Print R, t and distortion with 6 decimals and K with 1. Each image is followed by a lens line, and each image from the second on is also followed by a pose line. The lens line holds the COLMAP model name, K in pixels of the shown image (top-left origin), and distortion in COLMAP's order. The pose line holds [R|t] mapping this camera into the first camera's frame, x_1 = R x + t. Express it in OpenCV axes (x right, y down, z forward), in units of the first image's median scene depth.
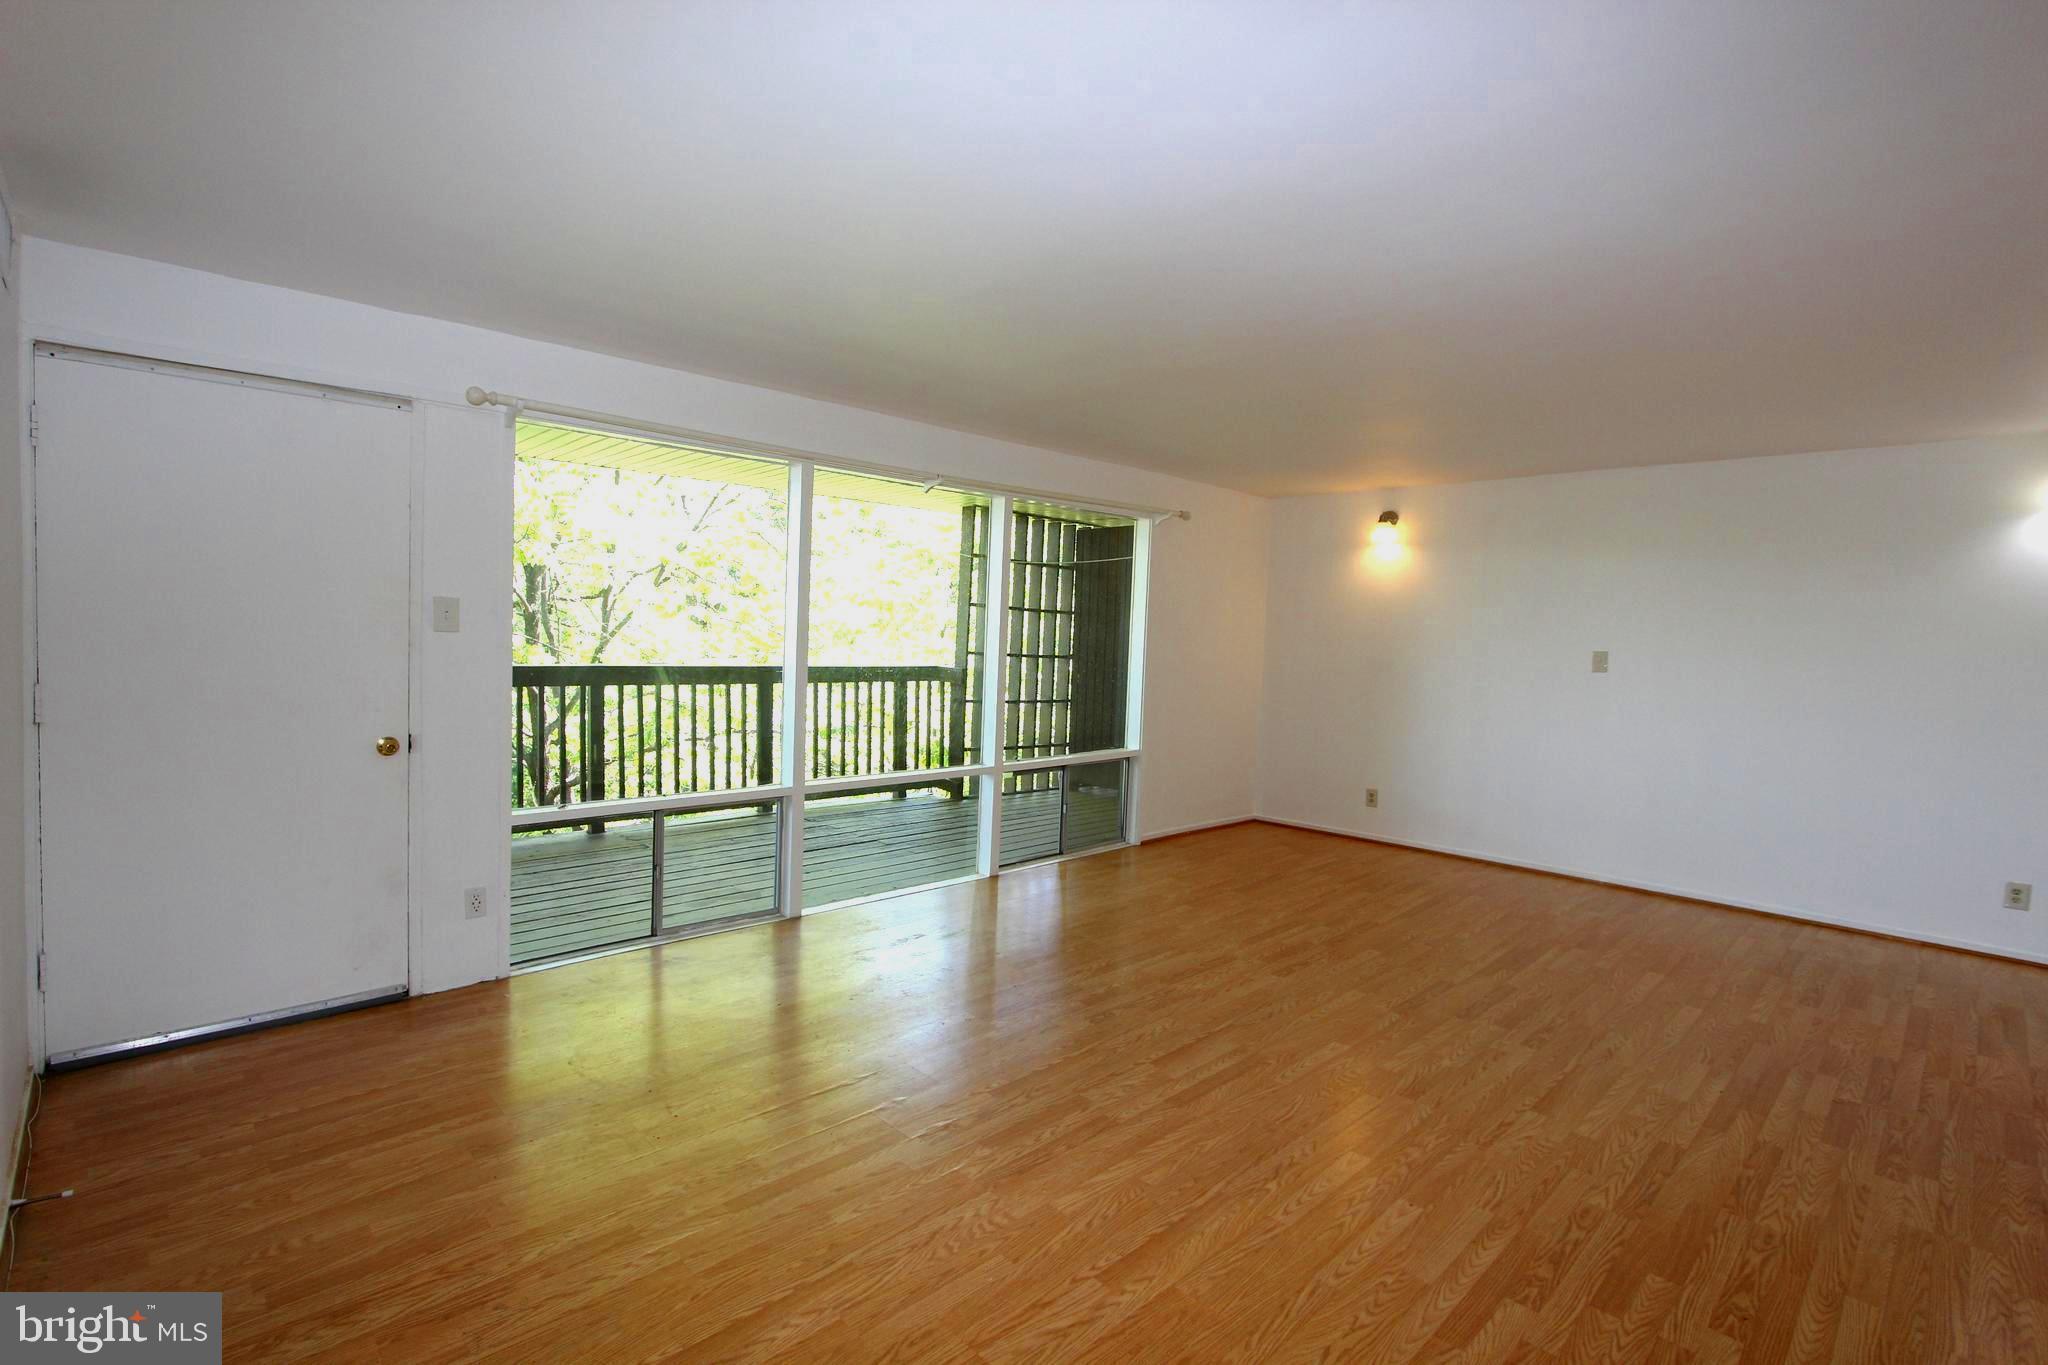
lens RADIAL K [[944.4, 0, 1026.0], [0, 944.4, 685.8], [0, 0, 1]] dist [-0.017761, 0.001664]
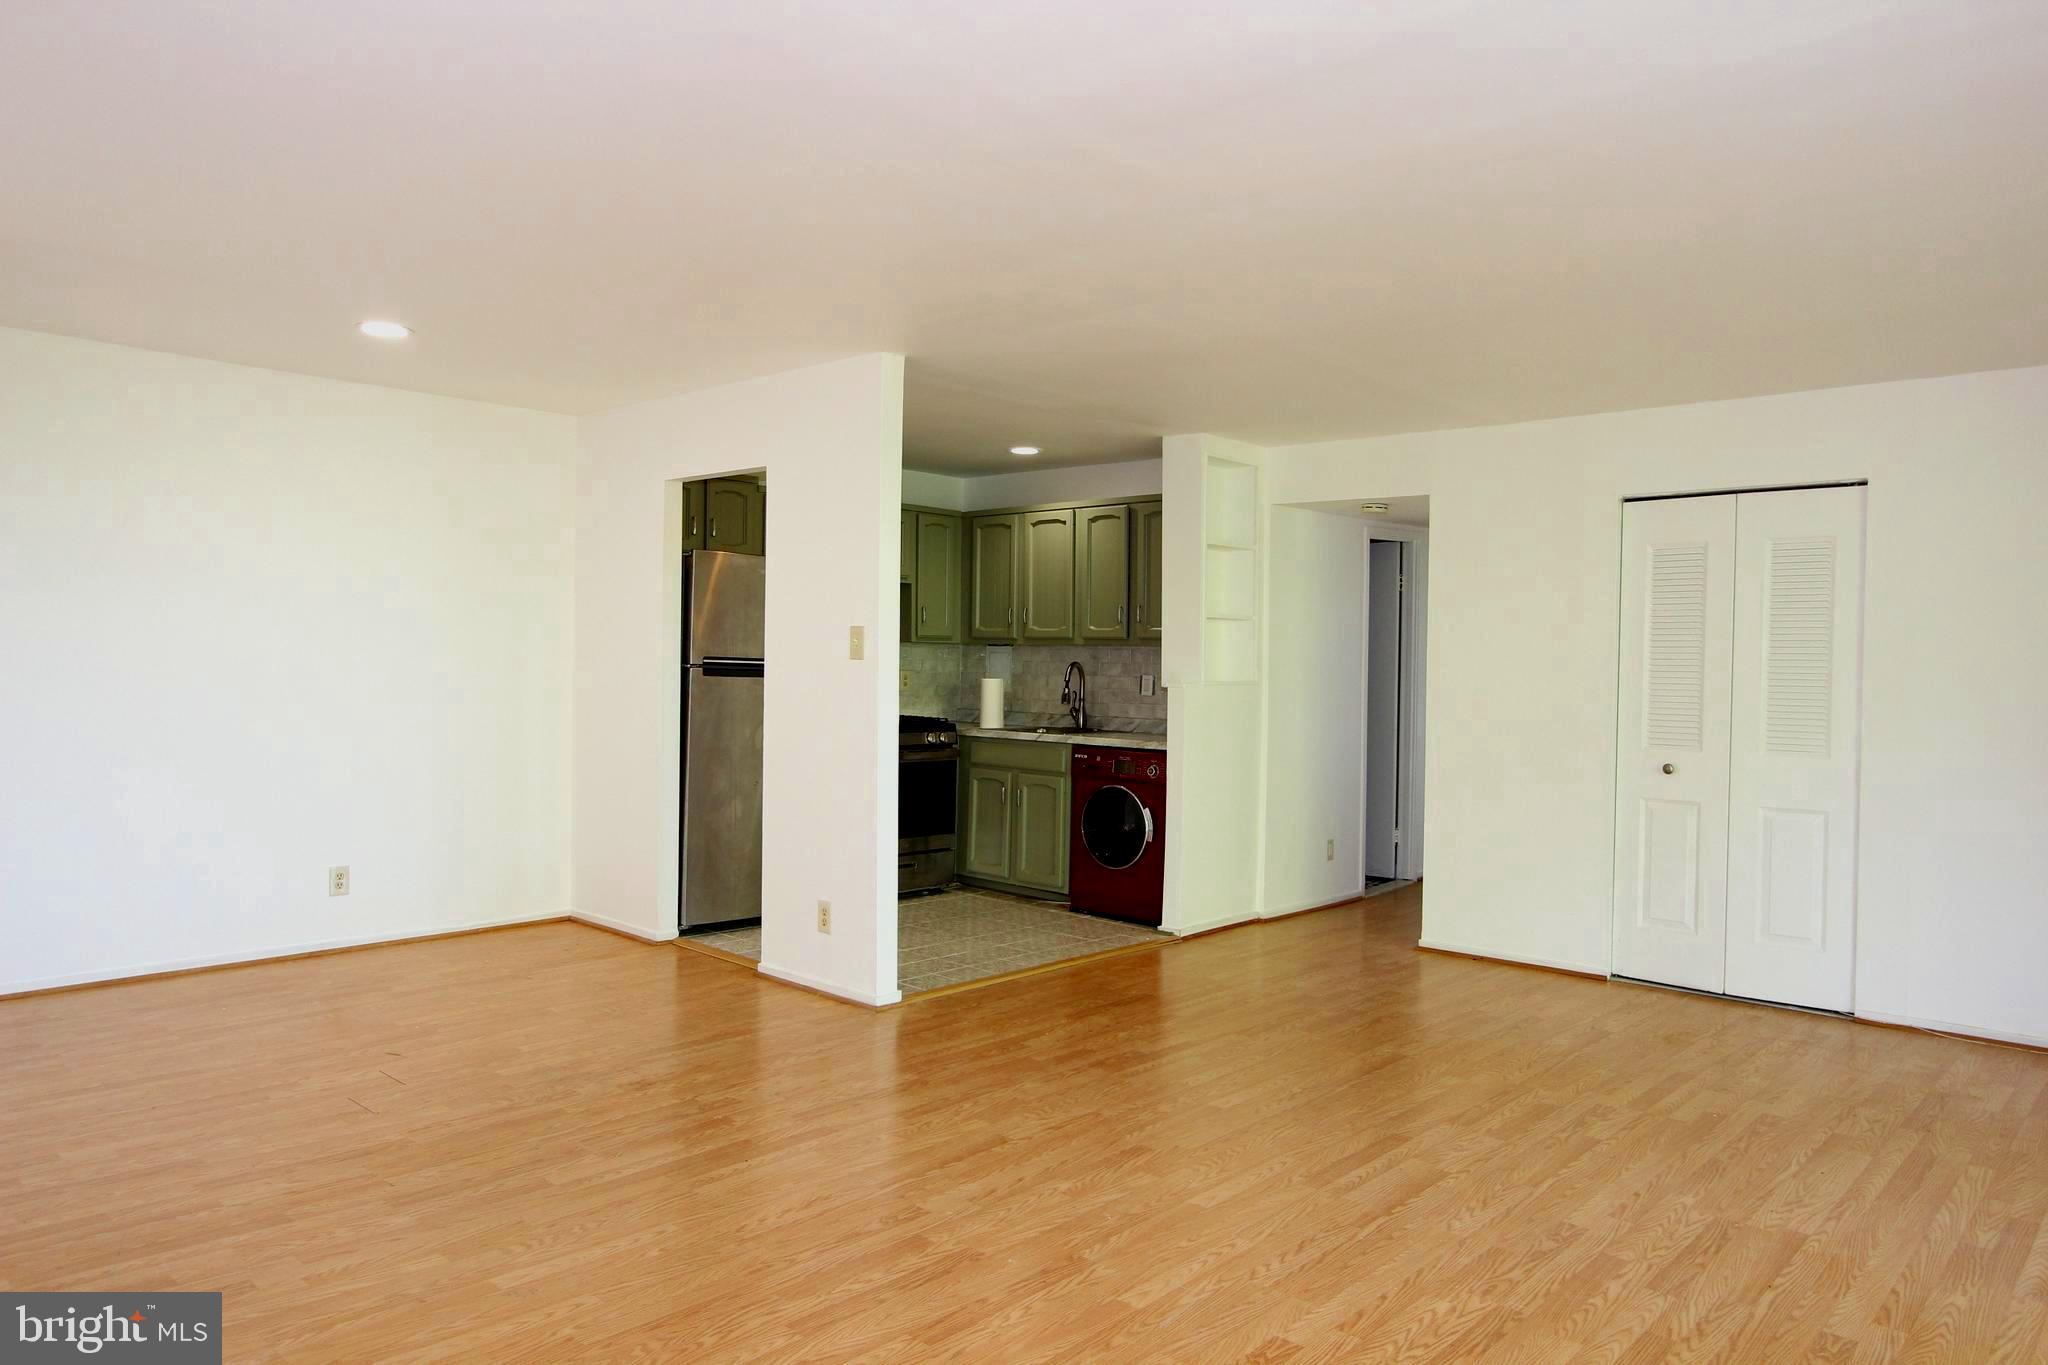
lens RADIAL K [[1351.7, 0, 1031.3], [0, 1351.7, 685.8], [0, 0, 1]] dist [-0.012324, 0.008479]
pose [[-0.996724, -0.048400, -0.064791, 0.542812], [-0.052673, 0.996431, 0.065966, -0.059234], [0.061367, 0.069163, -0.995716, 1.959793]]
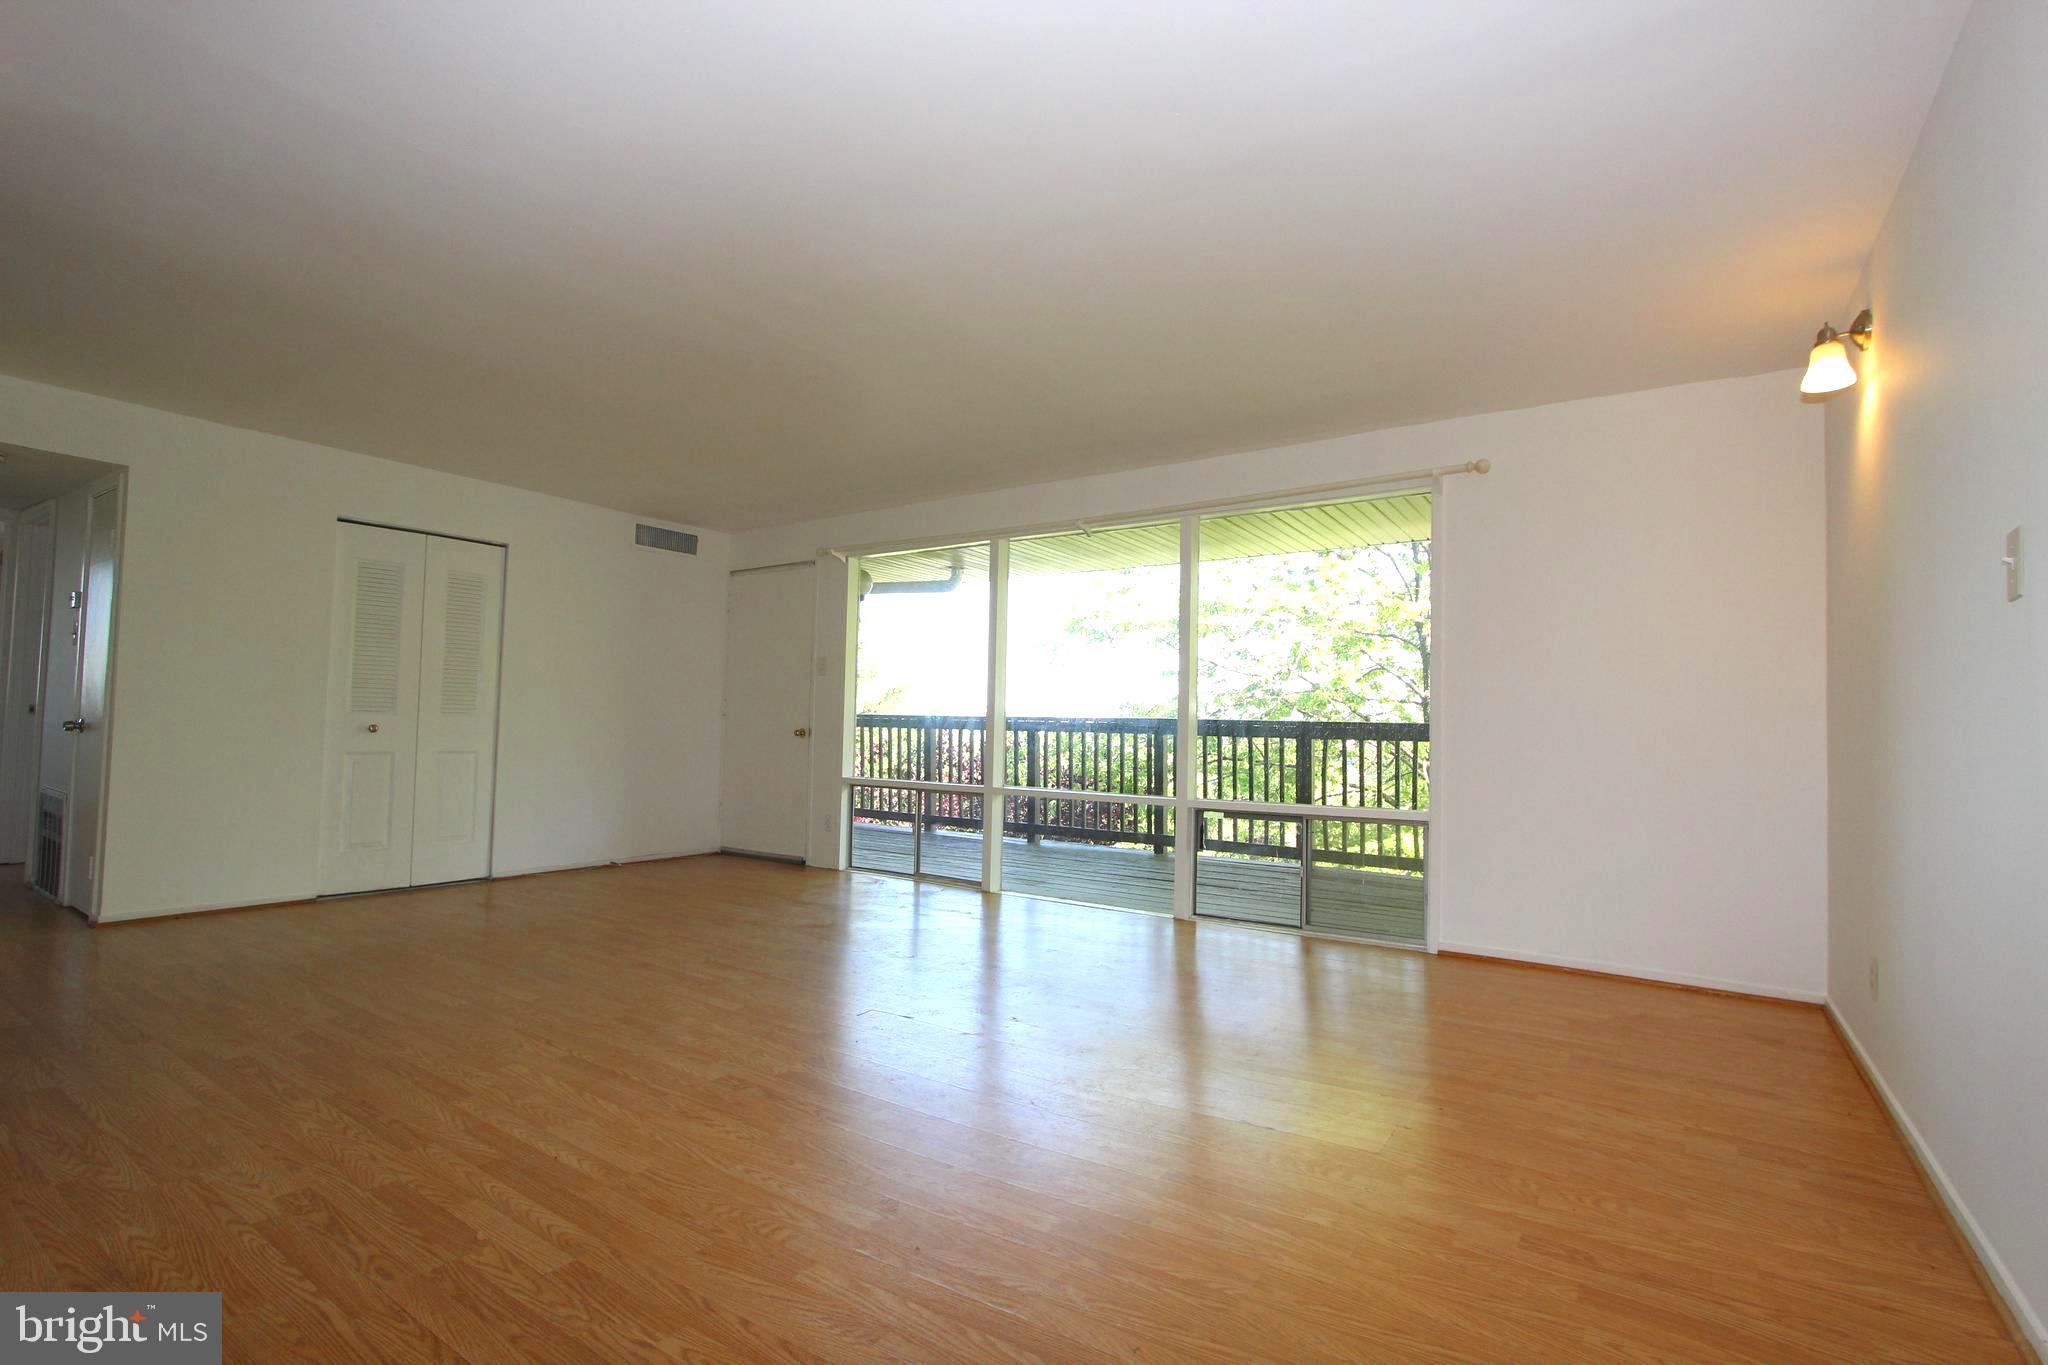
lens RADIAL K [[944.4, 0, 1029.7], [0, 944.4, 679.2], [0, 0, 1]] dist [-0.017761, 0.001664]
pose [[0.204168, -0.074890, -0.976067, 1.411226], [-0.067967, 0.993579, -0.090451, 0.100998], [0.976574, 0.084807, 0.197767, 1.076943]]
